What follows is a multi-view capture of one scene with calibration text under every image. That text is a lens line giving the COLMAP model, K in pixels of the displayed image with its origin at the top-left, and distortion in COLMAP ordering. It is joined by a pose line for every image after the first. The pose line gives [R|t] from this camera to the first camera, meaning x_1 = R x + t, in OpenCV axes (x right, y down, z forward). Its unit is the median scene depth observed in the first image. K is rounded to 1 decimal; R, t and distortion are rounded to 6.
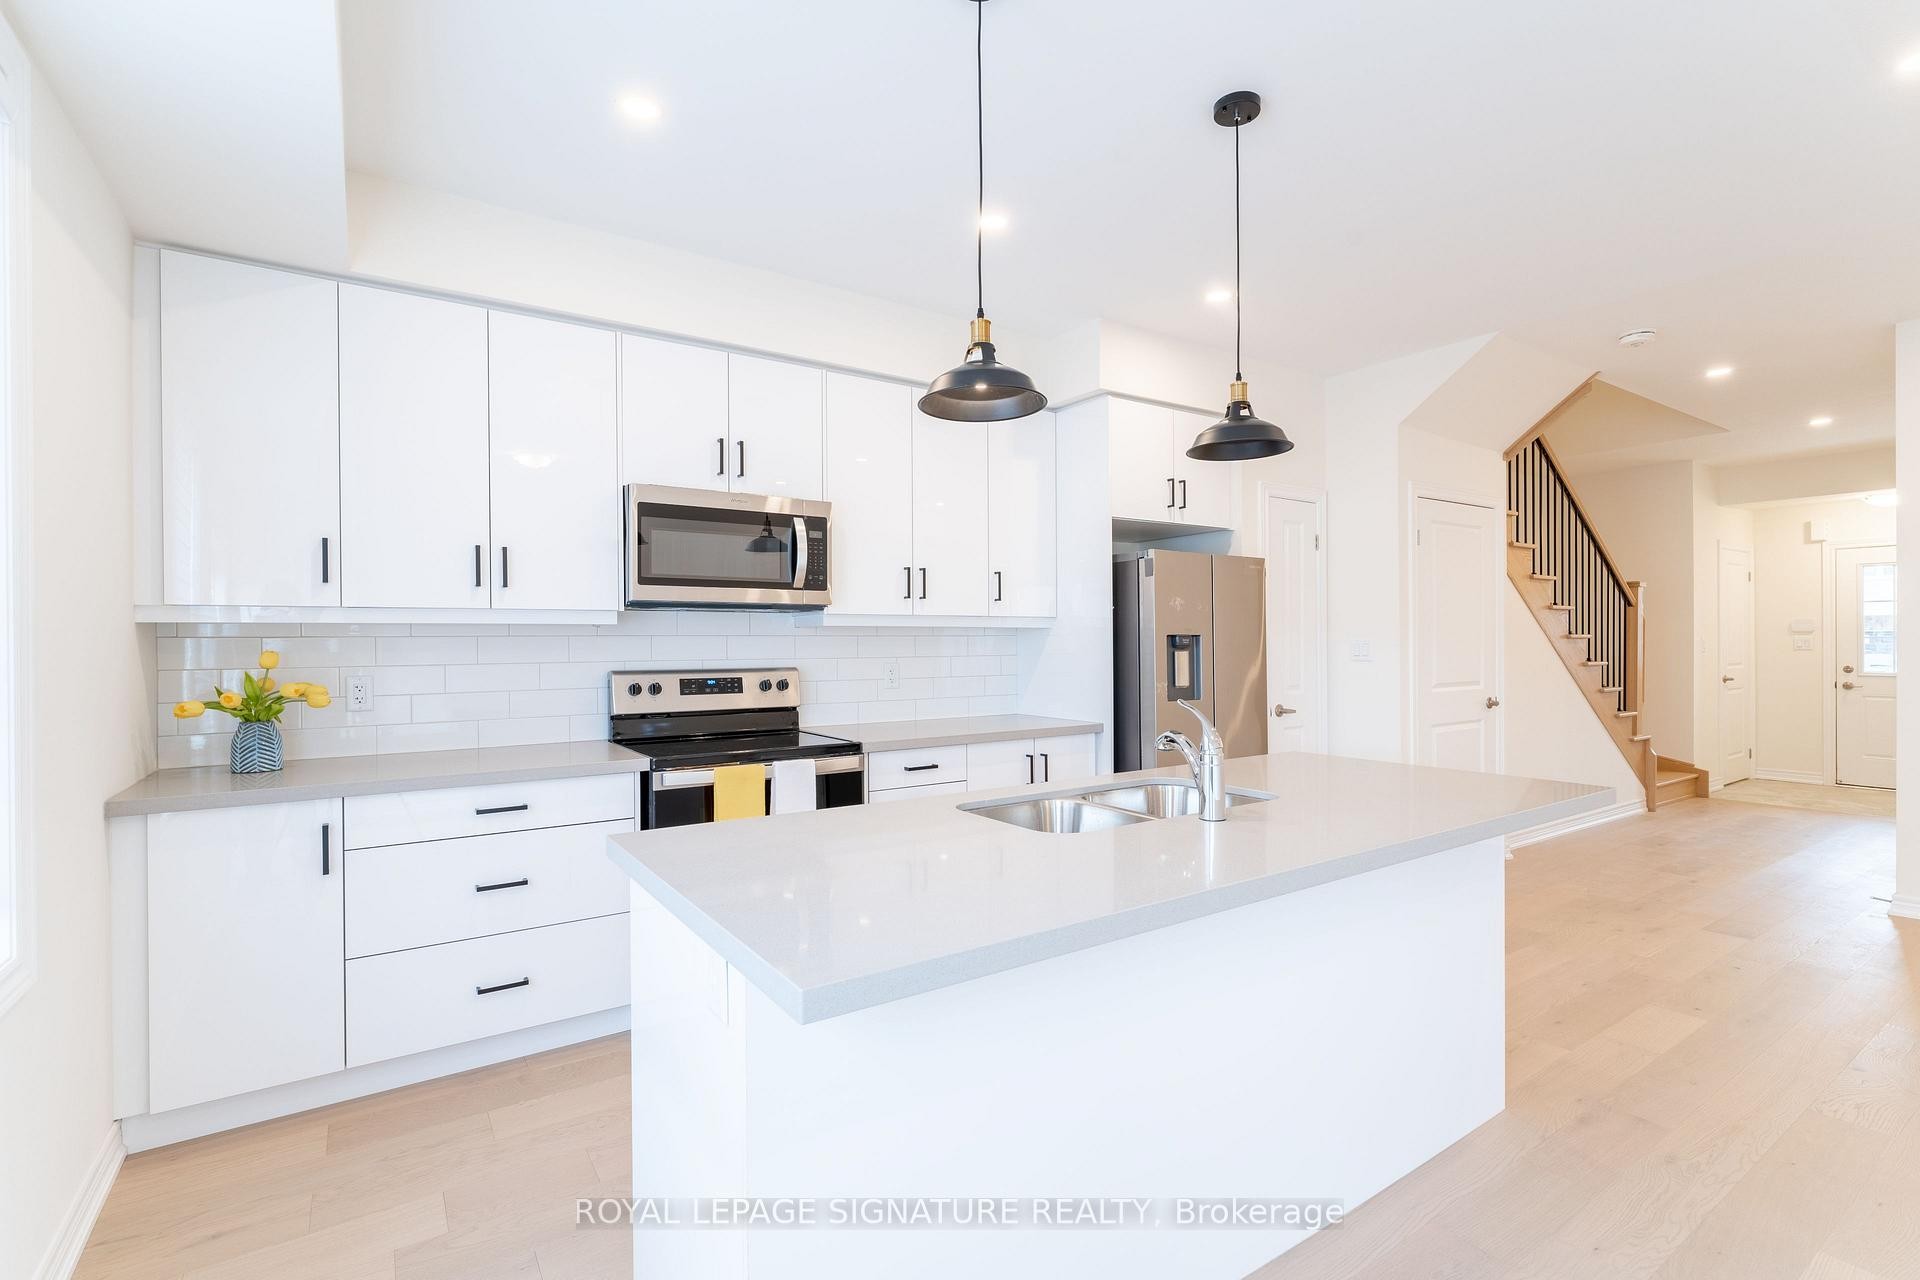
lens RADIAL K [[845.2, 0, 960.0], [0, 845.2, 640.0], [0, 0, 1]] dist [-0.002767, -0.000371]
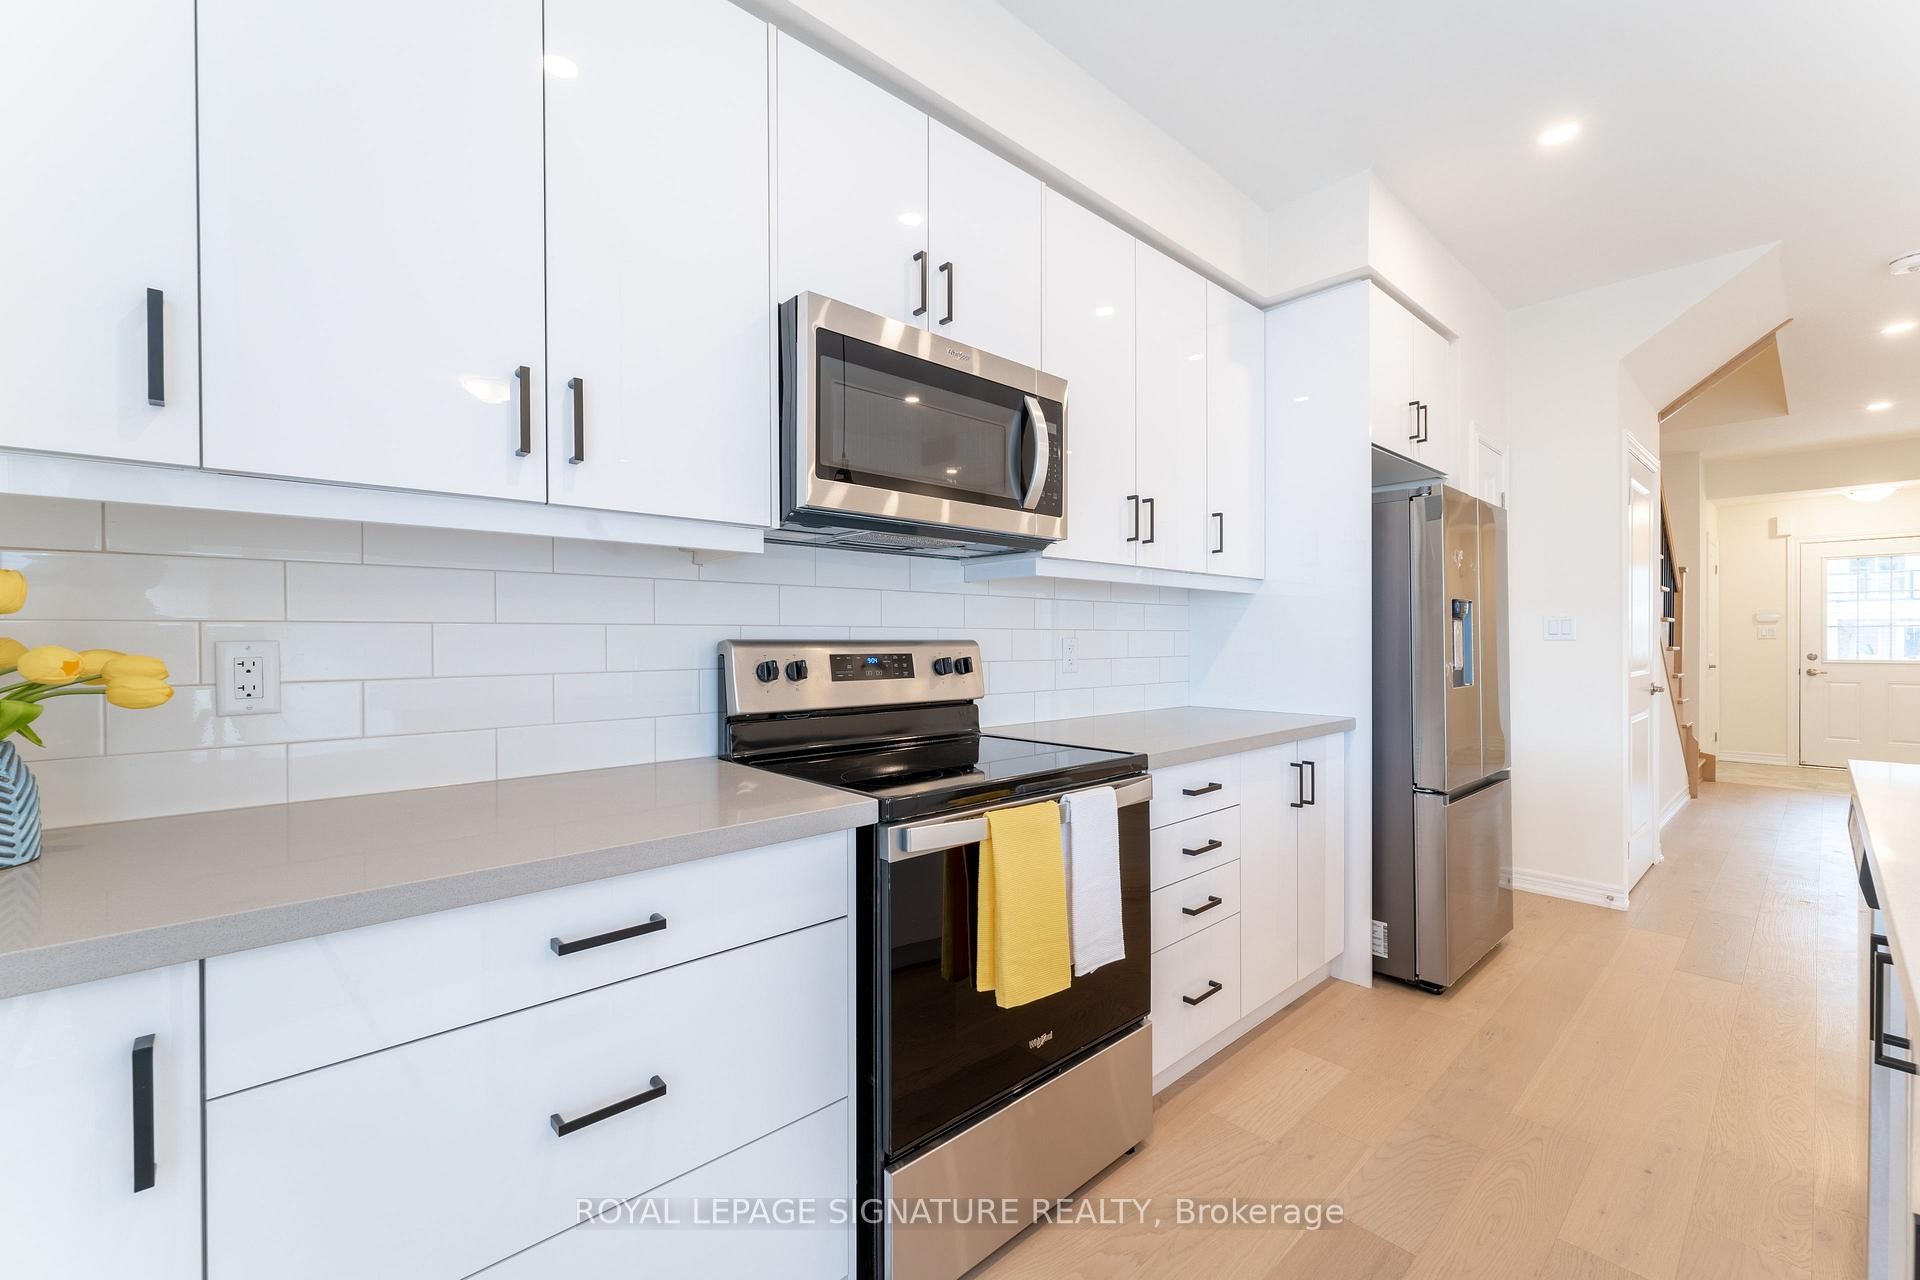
lens RADIAL K [[747.7, 0, 948.7], [0, 747.7, 642.0], [0, 0, 1]] dist [-0.000450, 0.000047]
pose [[0.990239, 0.001916, 0.139364, -0.326114], [-0.002122, 0.999997, 0.001329, 0.036371], [-0.139361, -0.001612, 0.990240, 0.453813]]
